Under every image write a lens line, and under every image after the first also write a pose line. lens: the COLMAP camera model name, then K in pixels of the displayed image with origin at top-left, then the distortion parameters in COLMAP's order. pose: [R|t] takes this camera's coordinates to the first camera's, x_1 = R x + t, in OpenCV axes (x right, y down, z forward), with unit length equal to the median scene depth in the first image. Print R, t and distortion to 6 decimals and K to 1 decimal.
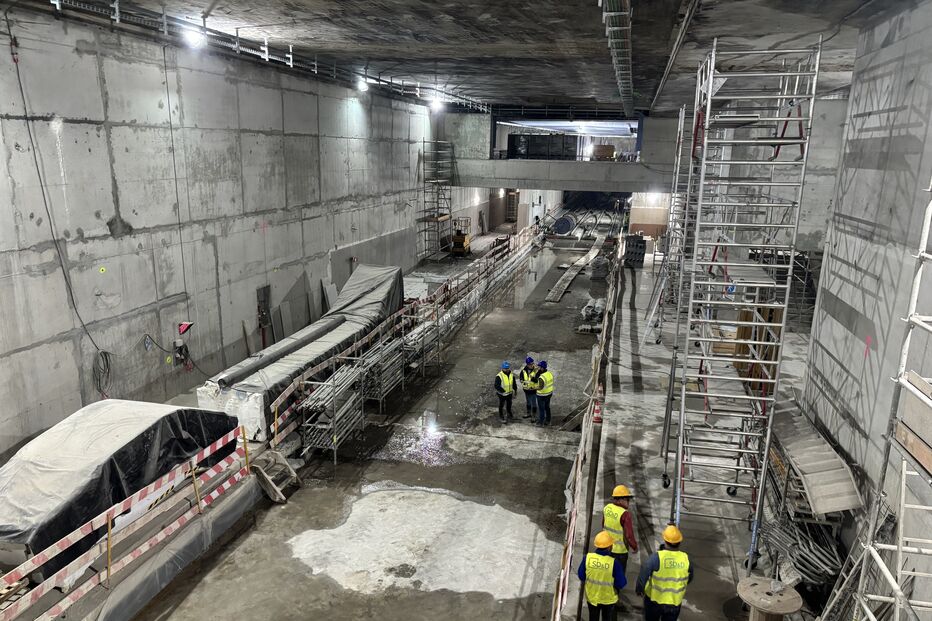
lens RADIAL K [[709.9, 0, 466.0], [0, 709.9, 310.5], [0, 0, 1]] dist [0.000212, 0.000001]
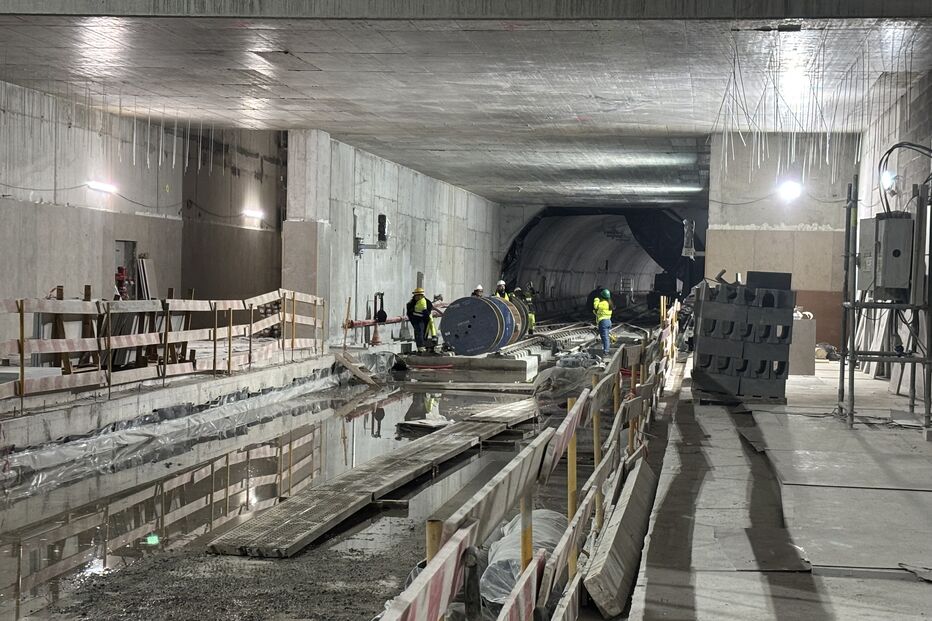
lens RADIAL K [[1736.7, 0, 466.0], [0, 1736.7, 310.5], [0, 0, 1]] dist [-0.013296, -0.025861]
pose [[0.995581, 0.016920, 0.092367, 0.132003], [0.001301, 0.981052, -0.193741, 0.009379], [-0.093895, 0.193005, 0.976695, 0.608369]]
